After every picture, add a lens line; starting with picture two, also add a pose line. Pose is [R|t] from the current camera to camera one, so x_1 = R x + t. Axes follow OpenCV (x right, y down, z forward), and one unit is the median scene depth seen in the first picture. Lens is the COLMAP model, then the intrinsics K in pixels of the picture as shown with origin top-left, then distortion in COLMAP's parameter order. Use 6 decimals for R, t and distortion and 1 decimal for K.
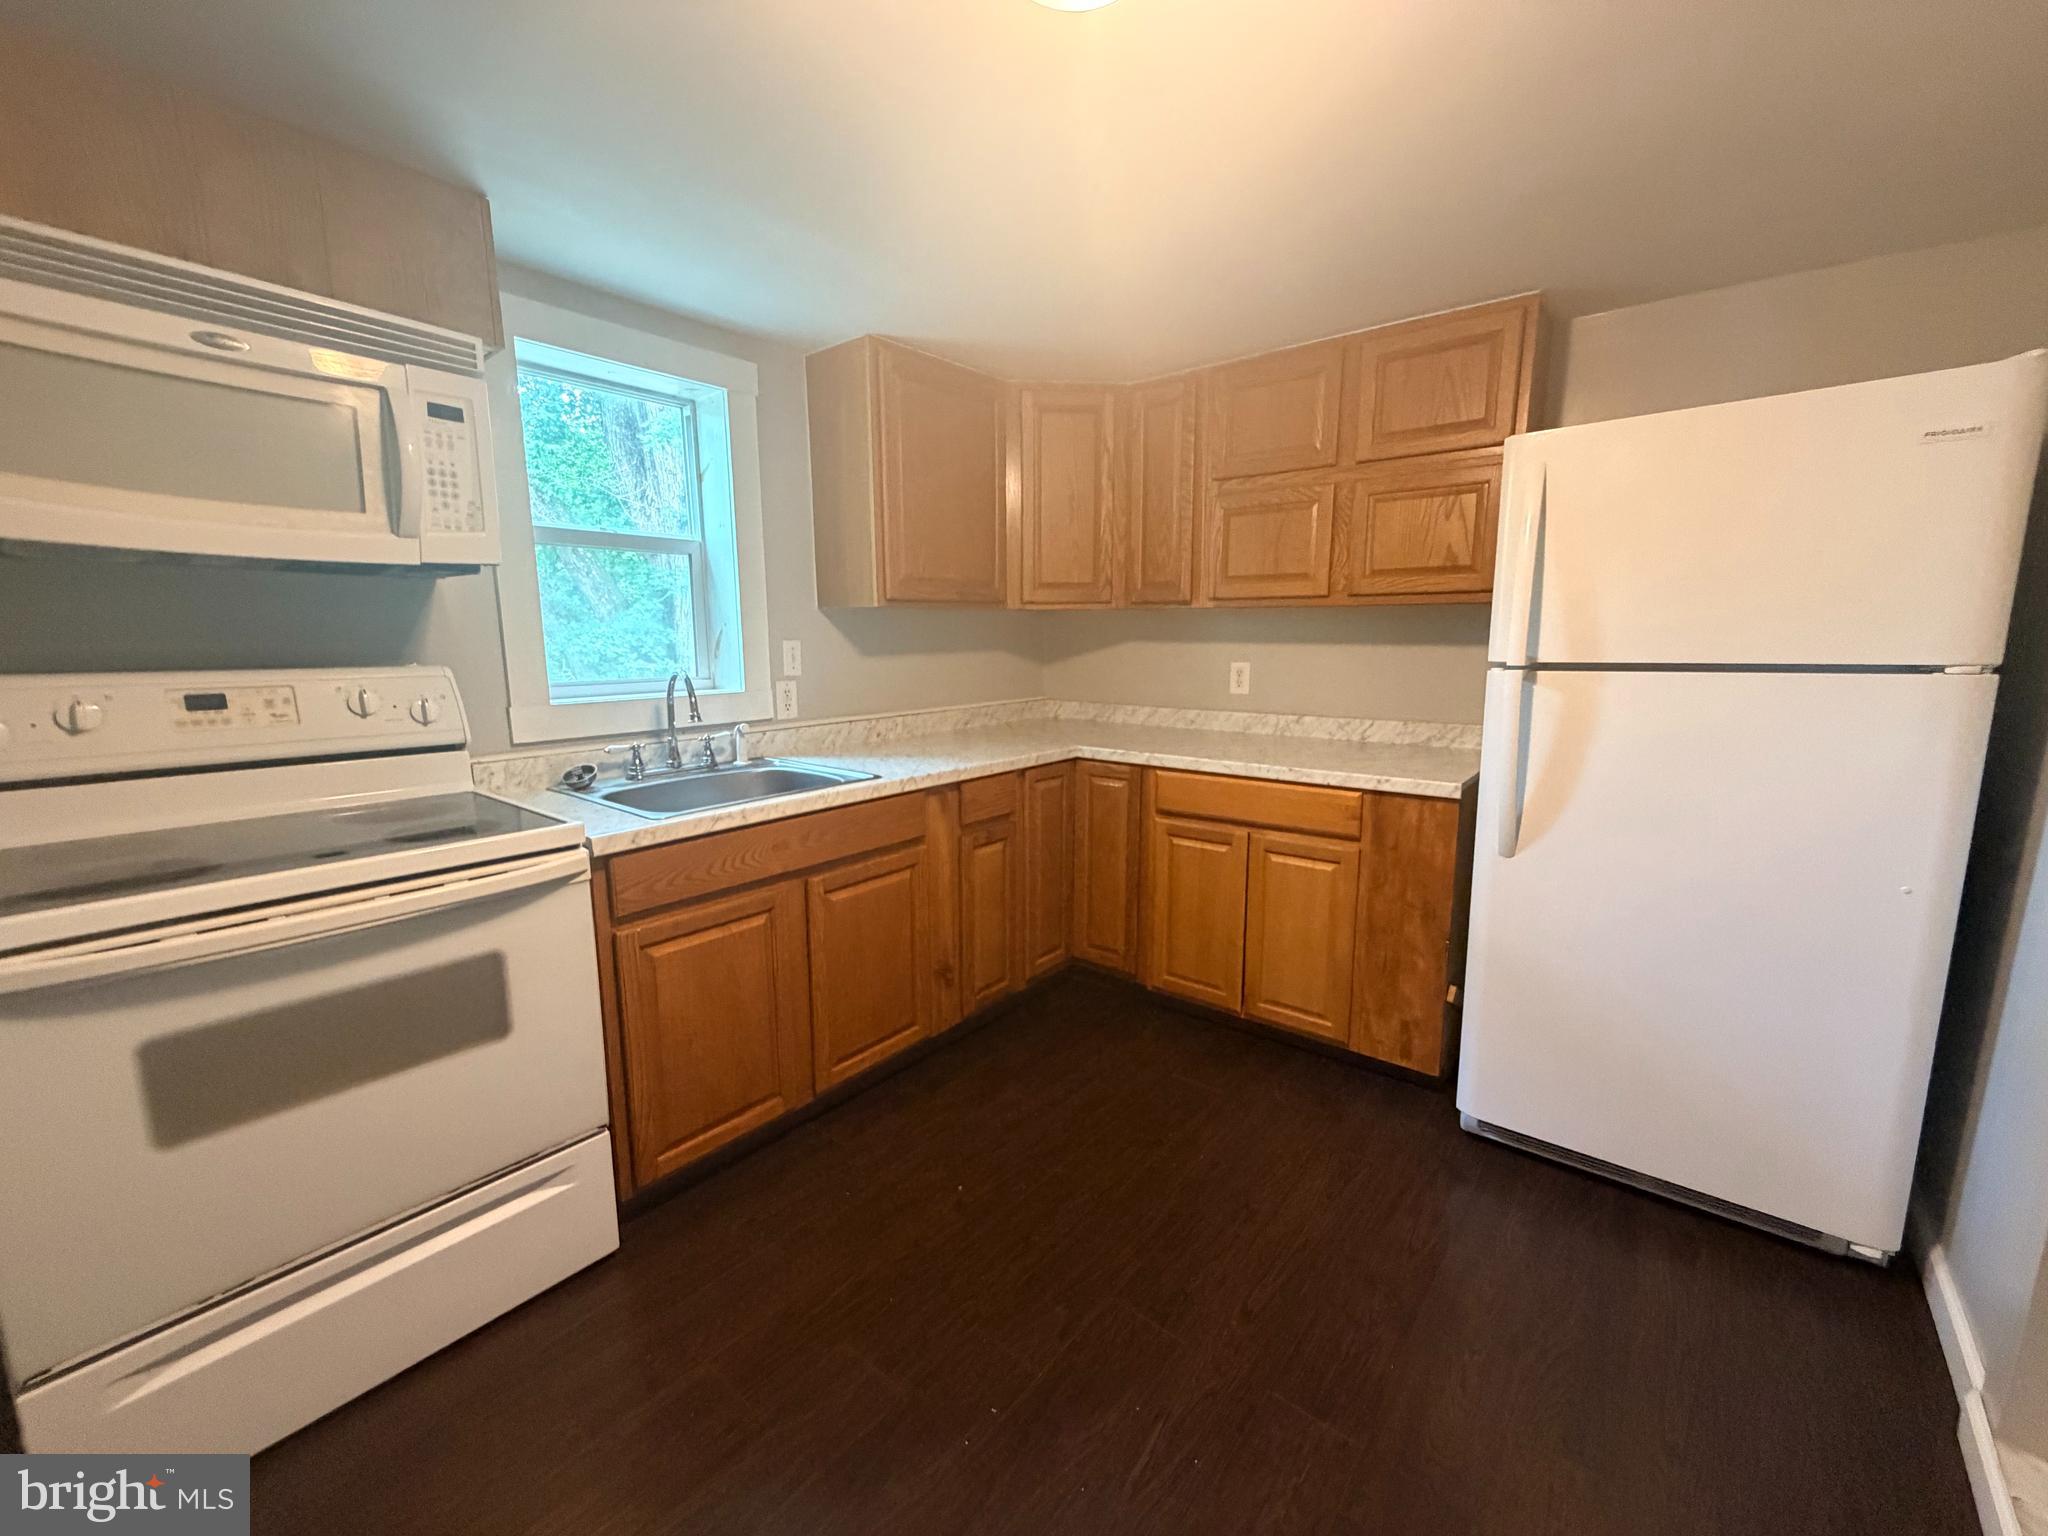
lens RADIAL K [[820.9, 0, 1020.7], [0, 820.9, 764.1], [0, 0, 1]] dist [0.001287, 0.000175]
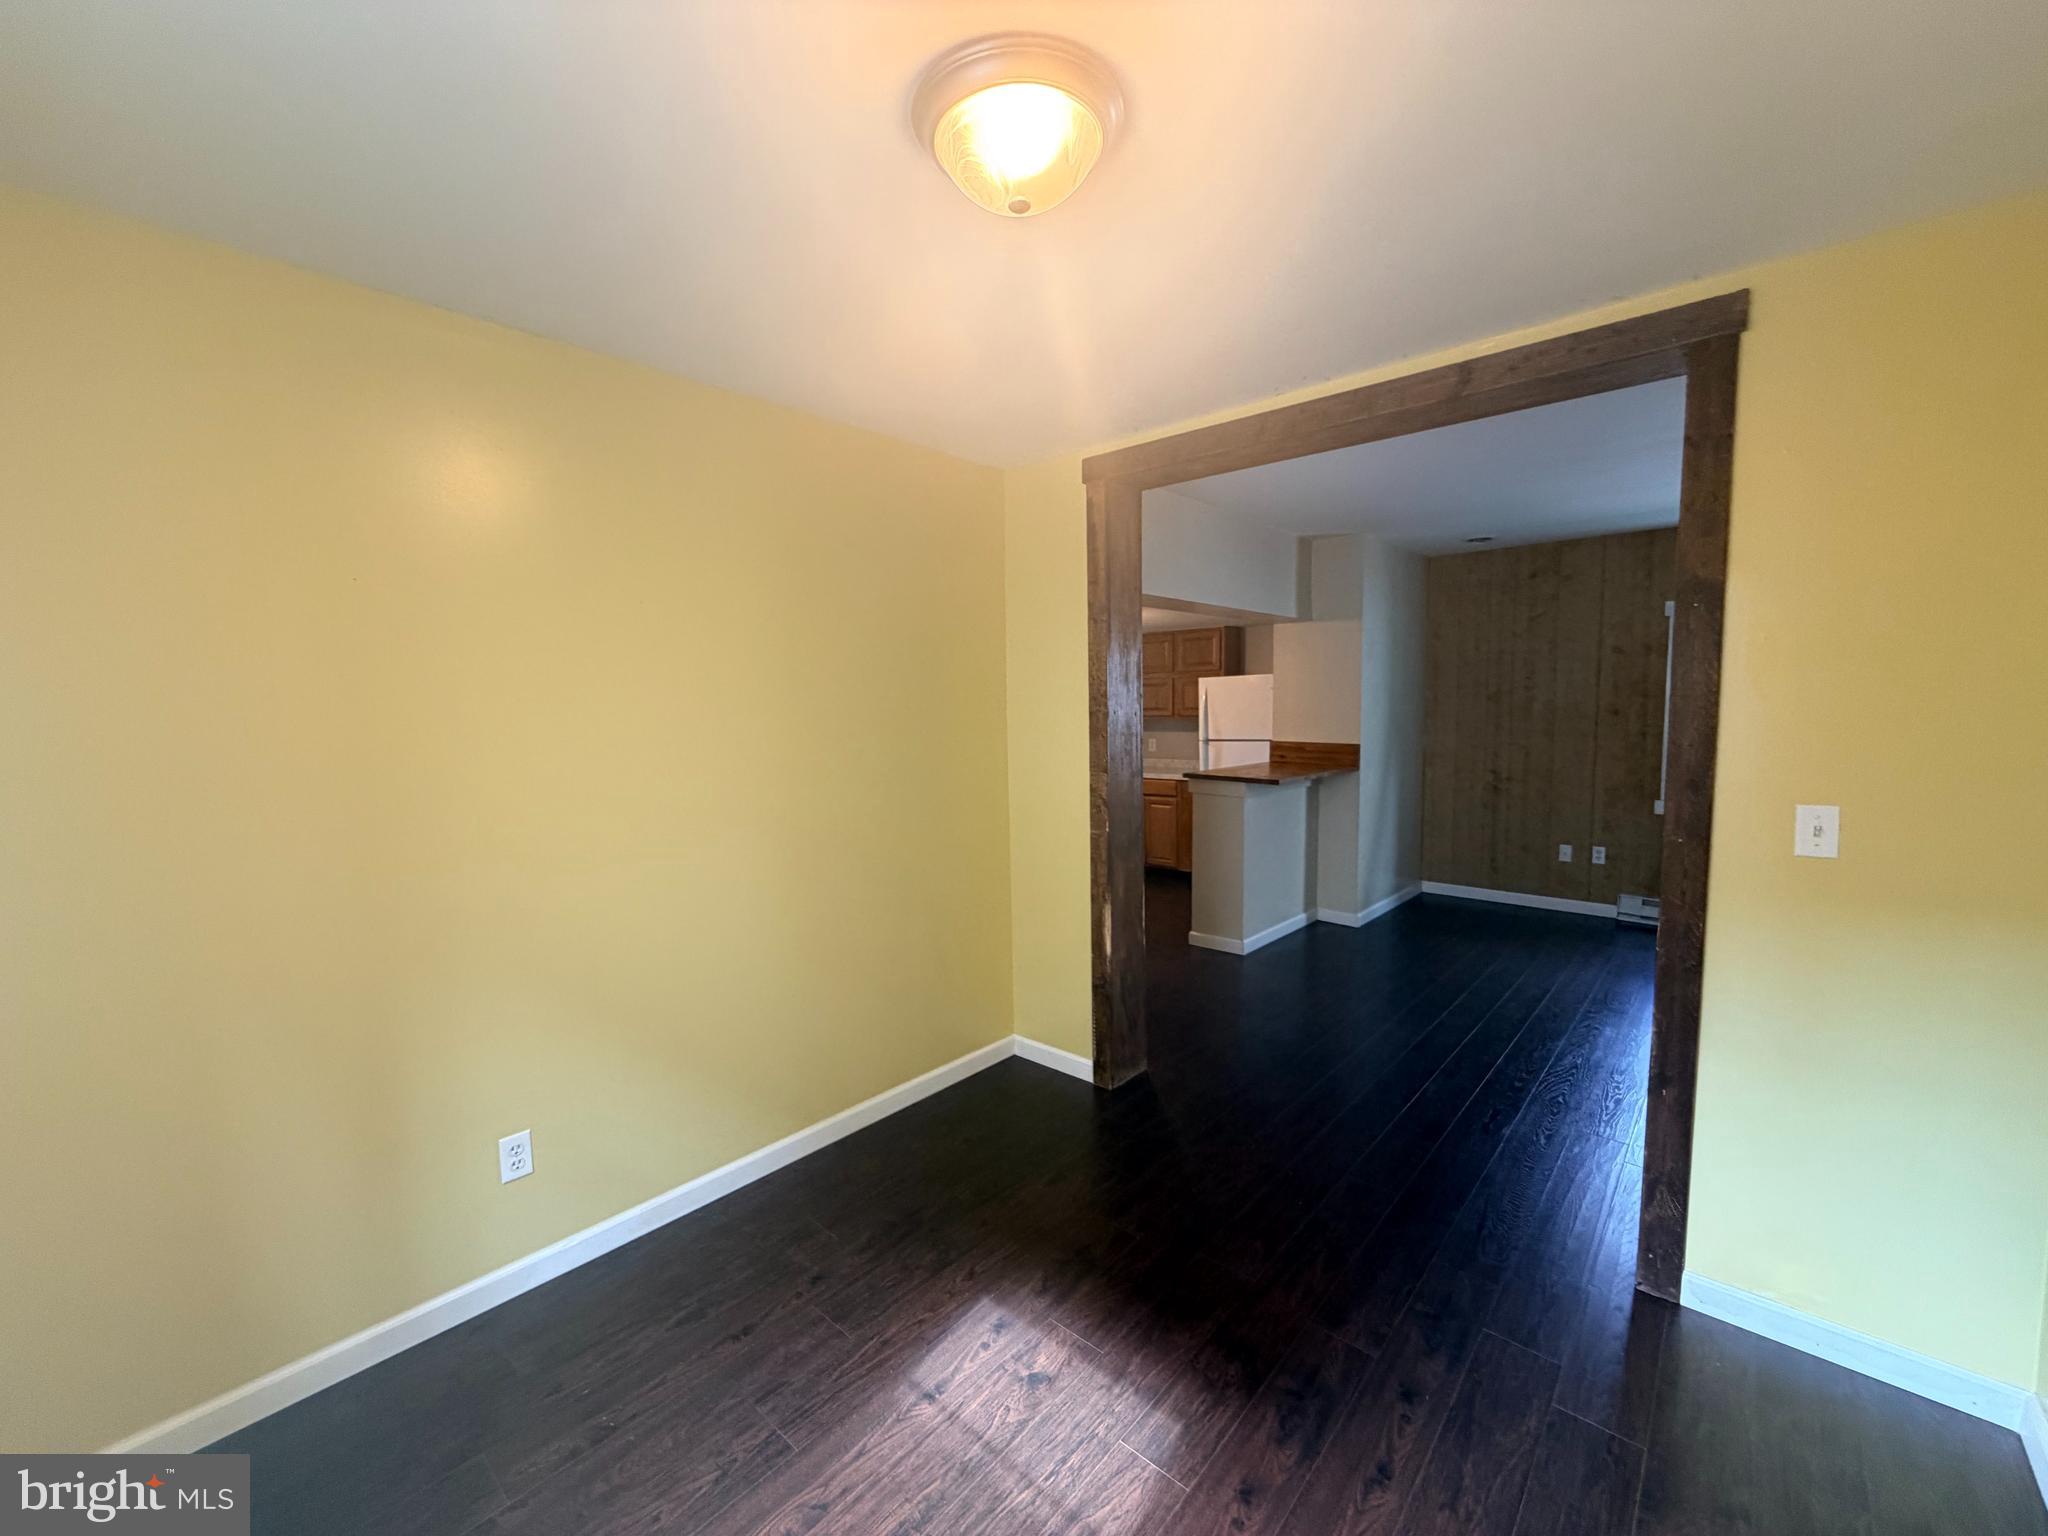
lens RADIAL K [[820.9, 0, 1020.7], [0, 820.9, 764.1], [0, 0, 1]] dist [0.001287, 0.000175]
pose [[0.998480, -0.004781, -0.054912, 0.000459], [-0.000052, 0.996150, -0.087670, 0.236921], [0.055119, 0.087540, 0.994635, -2.063574]]
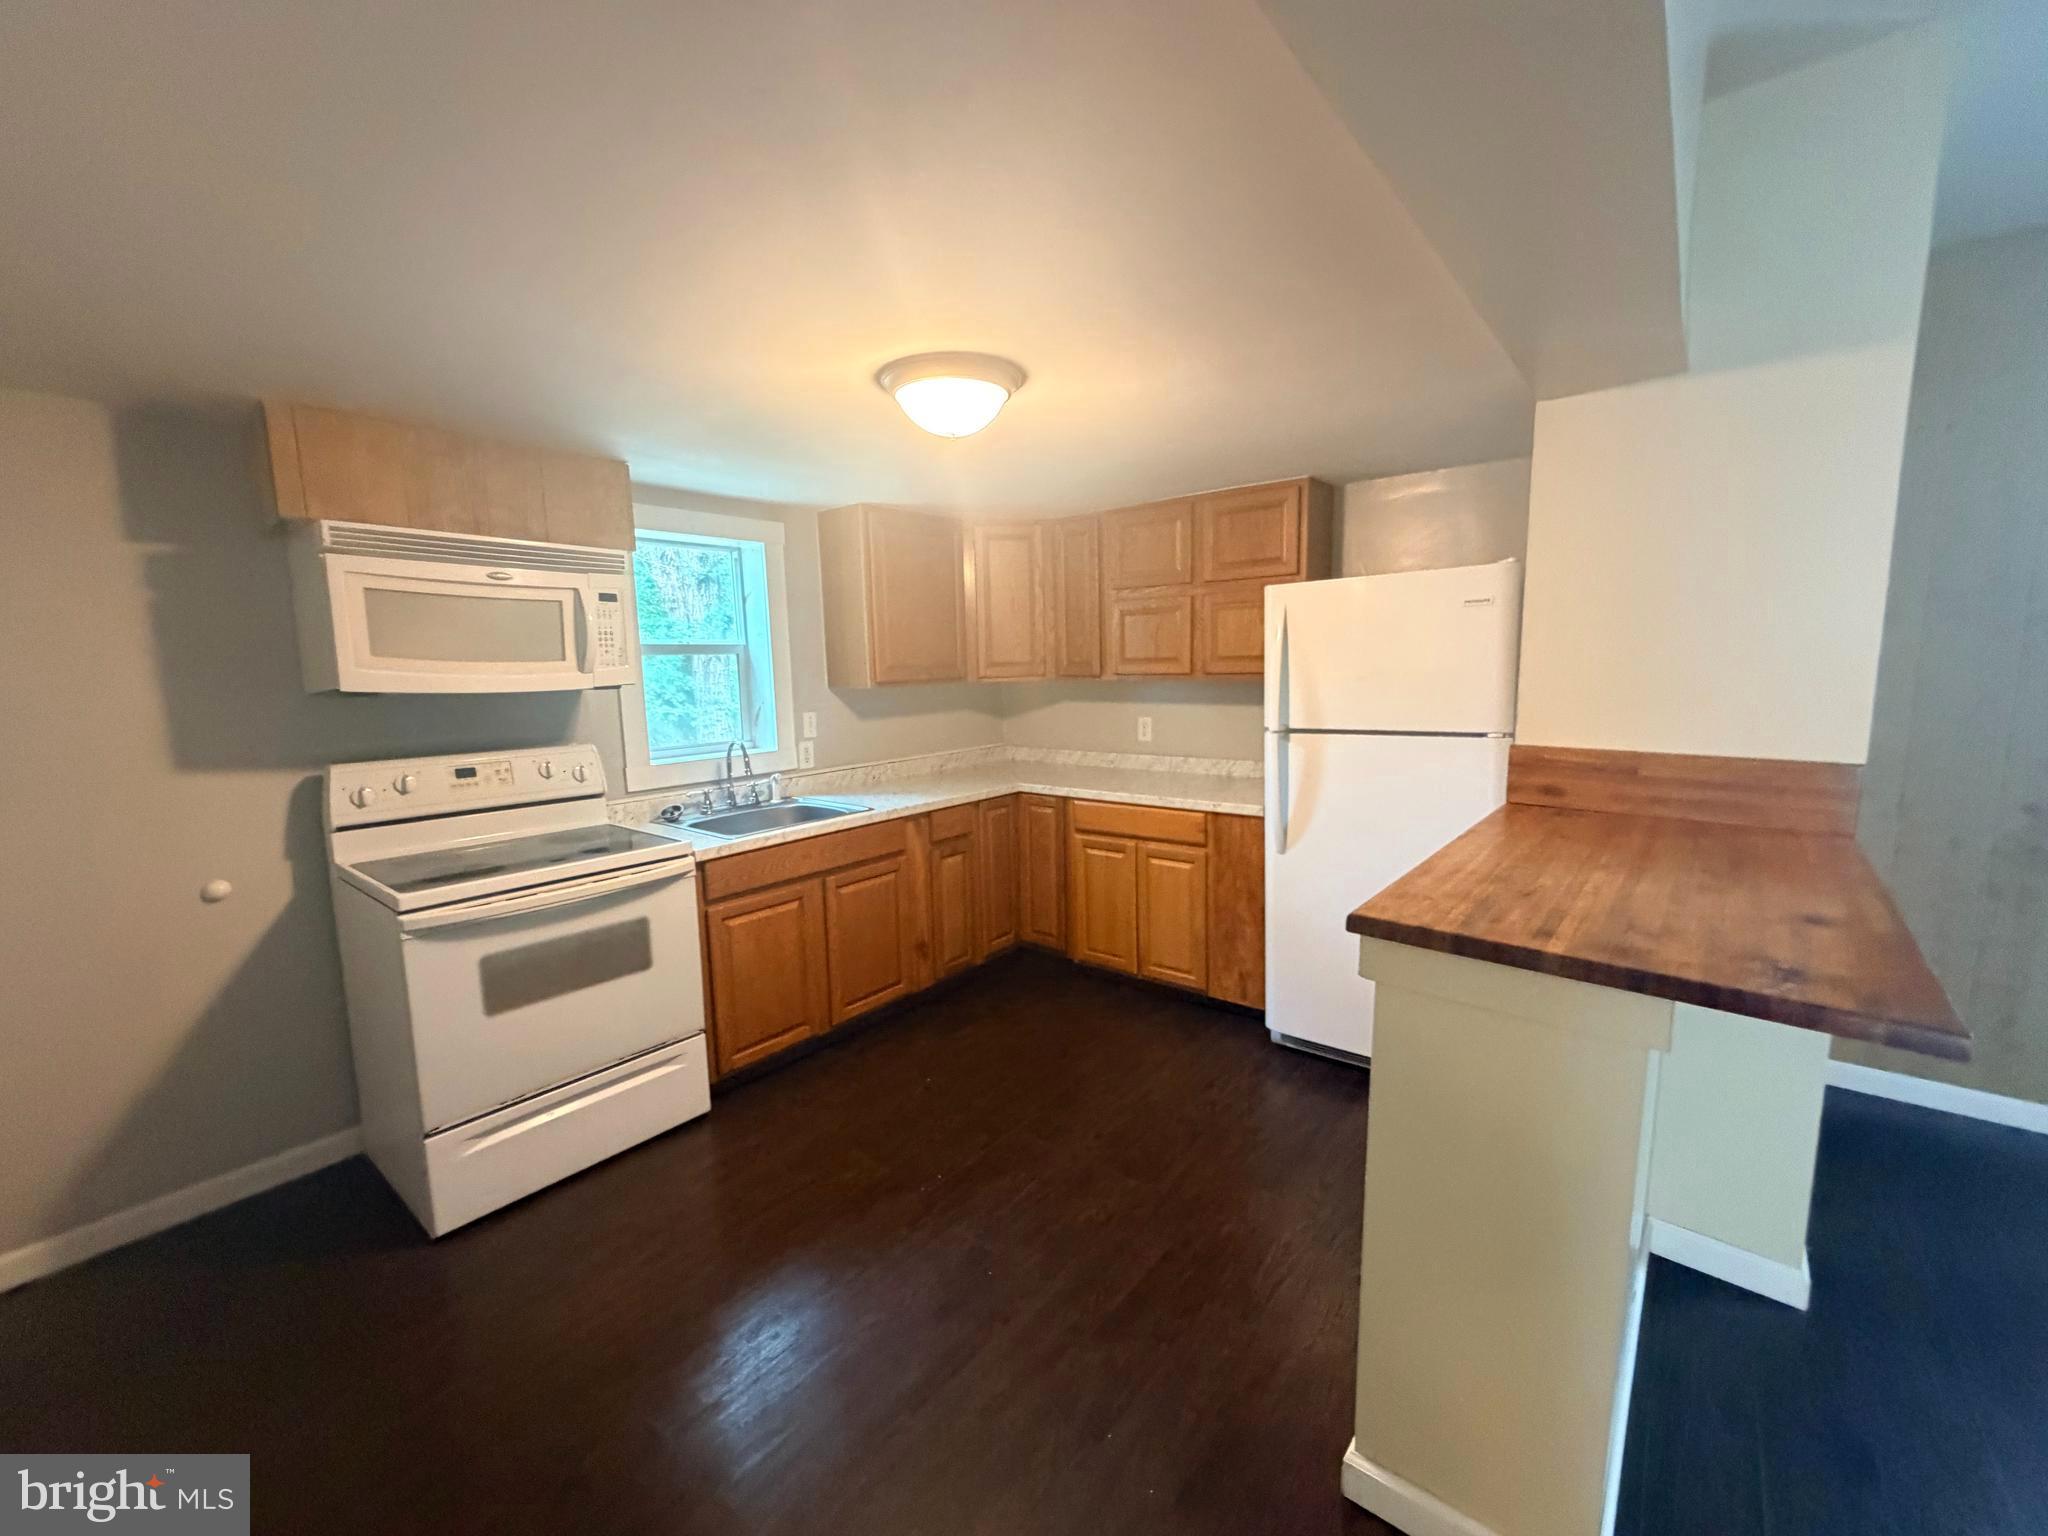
lens RADIAL K [[823.4, 0, 1024.0], [0, 823.4, 768.0], [0, 0, 1]] dist [-0.000042, 0.000019]
pose [[0.999808, -0.019452, -0.002299, 0.098069], [0.019380, 0.999415, -0.028180, -0.010757], [0.002846, 0.028130, 0.999600, -0.447138]]
